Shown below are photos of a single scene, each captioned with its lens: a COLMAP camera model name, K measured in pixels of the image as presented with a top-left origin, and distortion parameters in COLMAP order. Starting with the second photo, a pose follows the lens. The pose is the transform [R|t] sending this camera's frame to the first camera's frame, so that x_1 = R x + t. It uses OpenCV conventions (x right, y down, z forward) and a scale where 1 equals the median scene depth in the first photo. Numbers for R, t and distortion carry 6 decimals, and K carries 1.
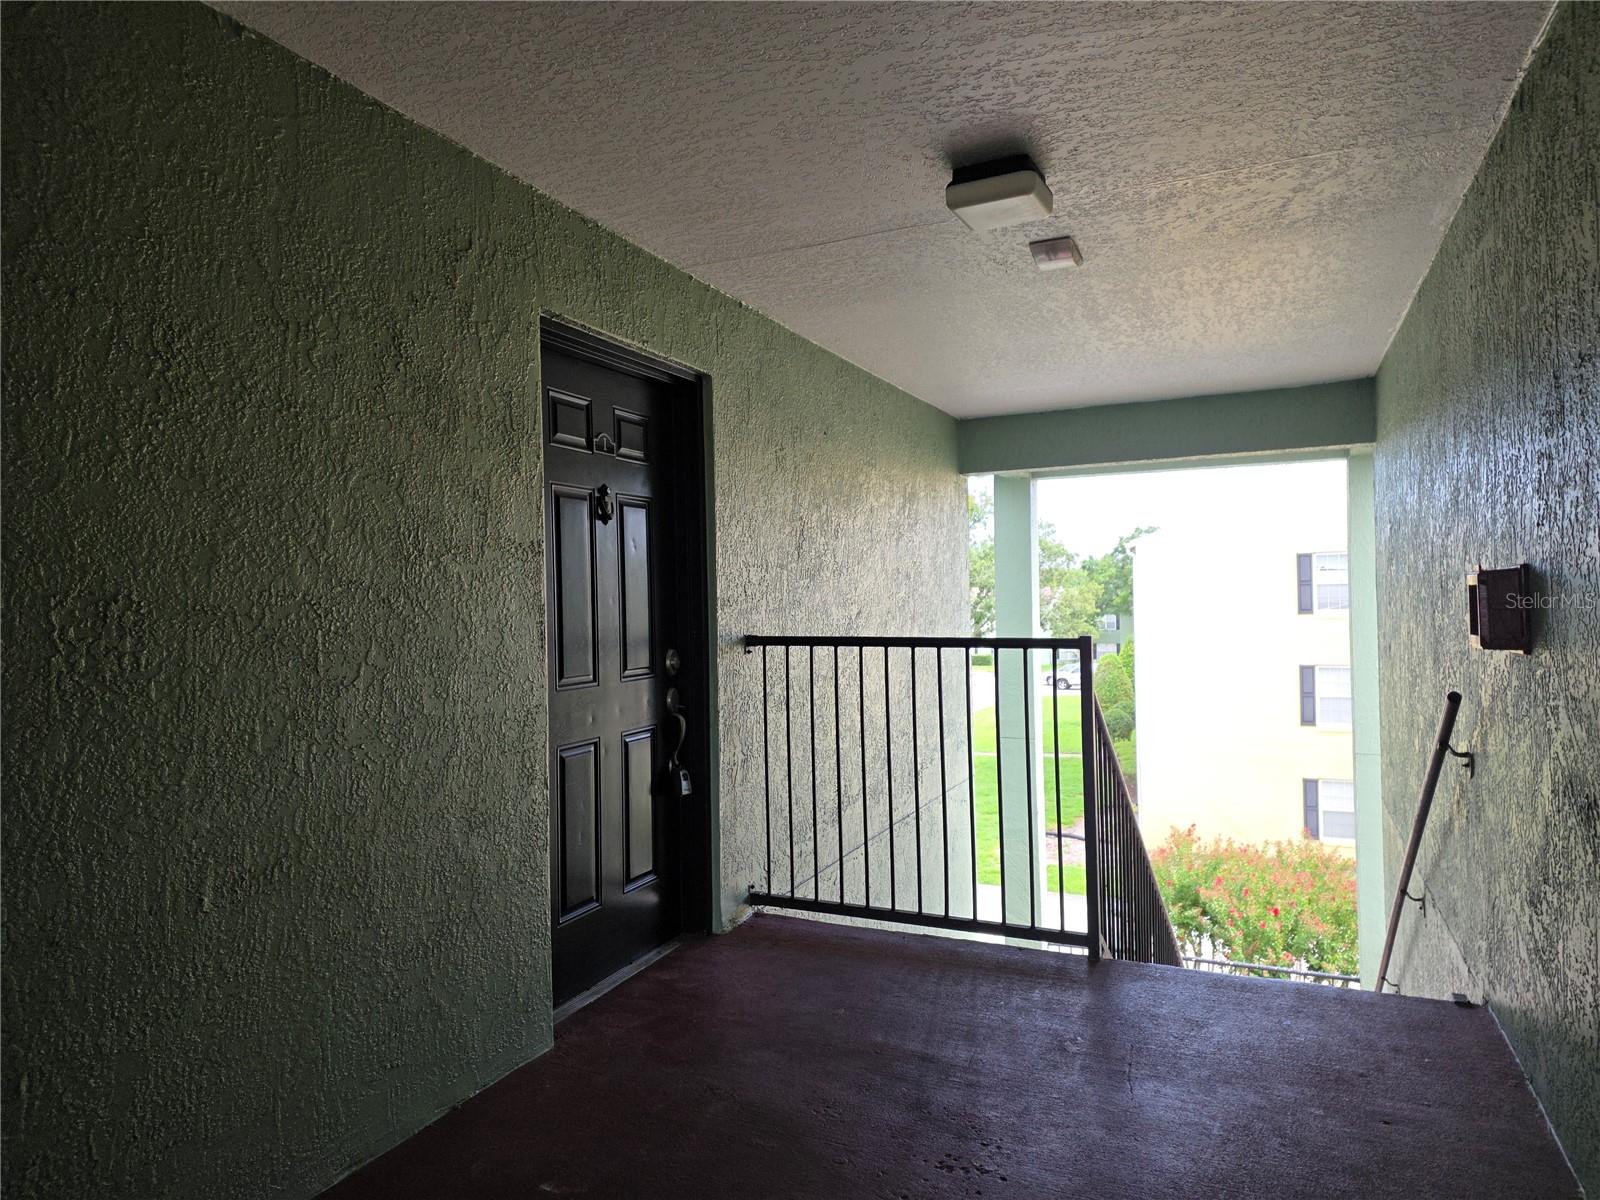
lens RADIAL K [[1060.6, 0, 801.2], [0, 1060.6, 607.3], [0, 0, 1]] dist [0.152255, -0.162020]
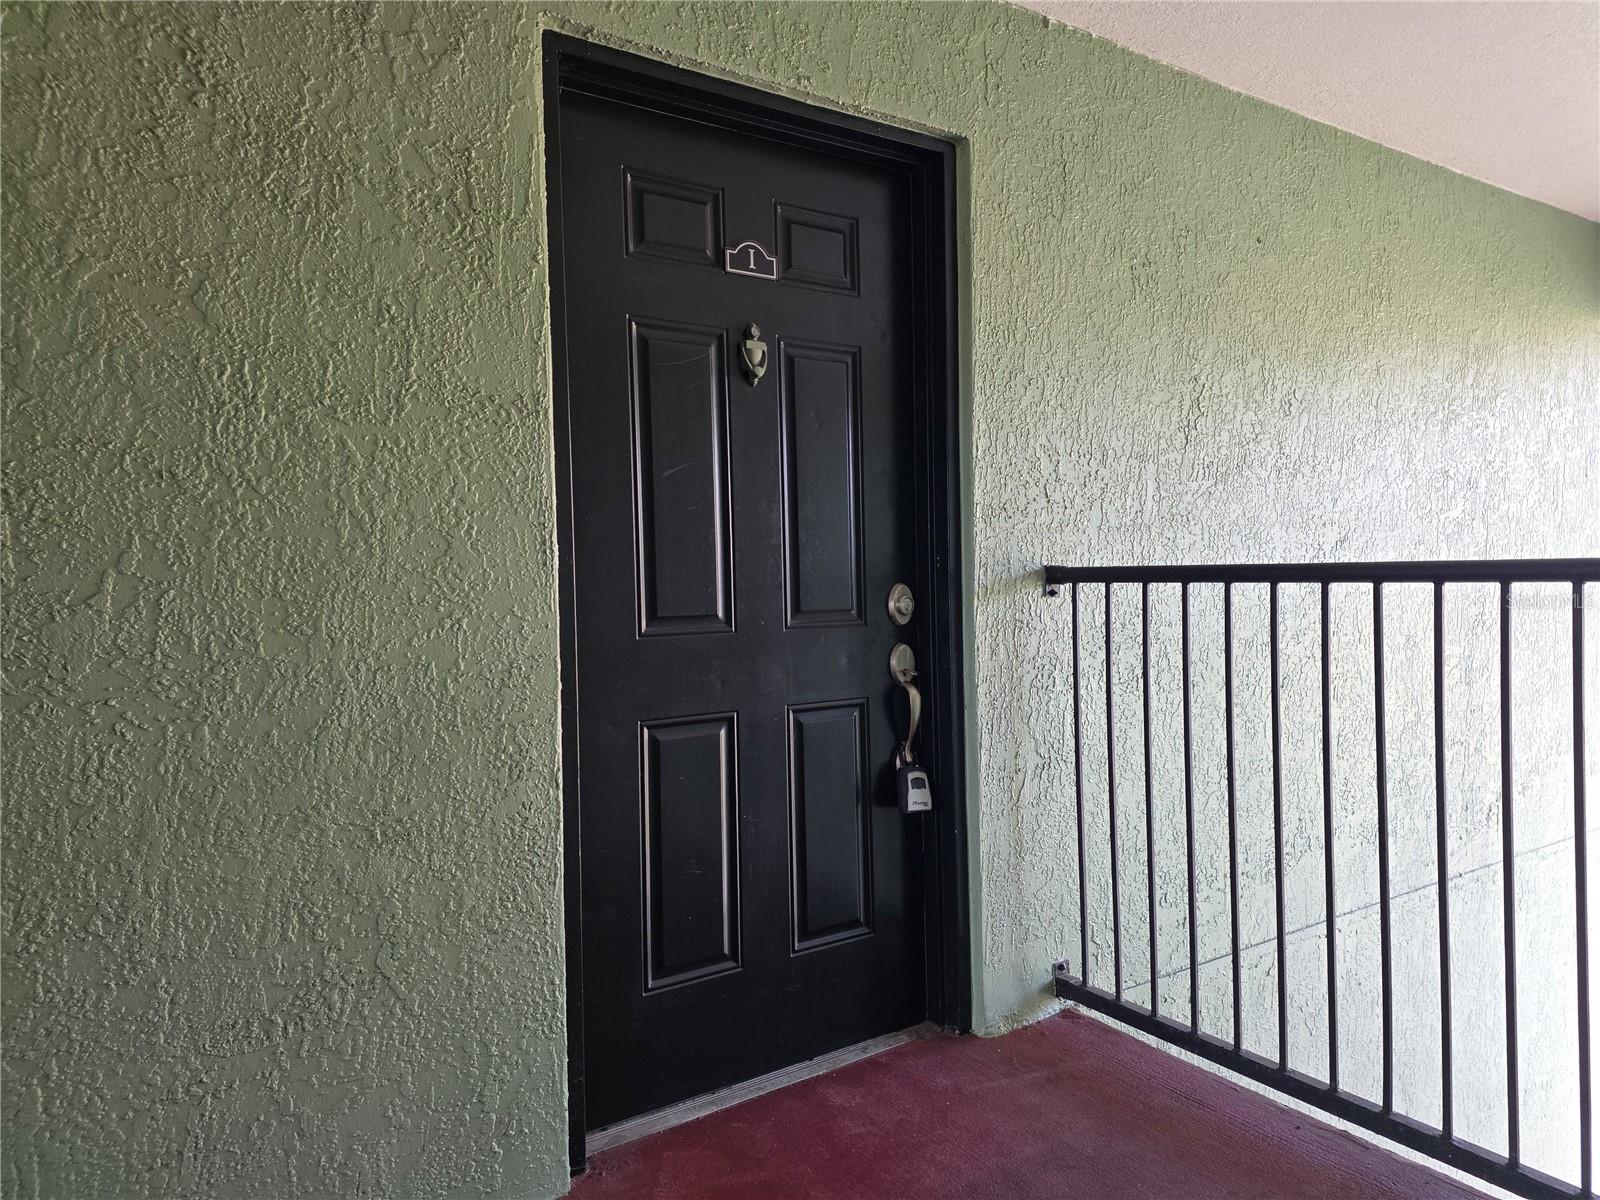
lens RADIAL K [[1058.4, 0, 805.3], [0, 1058.4, 600.9], [0, 0, 1]] dist [0.089352, -0.076860]
pose [[0.845417, 0.015596, -0.533879, 0.165911], [-0.001020, 0.999619, 0.027587, 0.030916], [0.534106, -0.022778, 0.845111, 0.412433]]
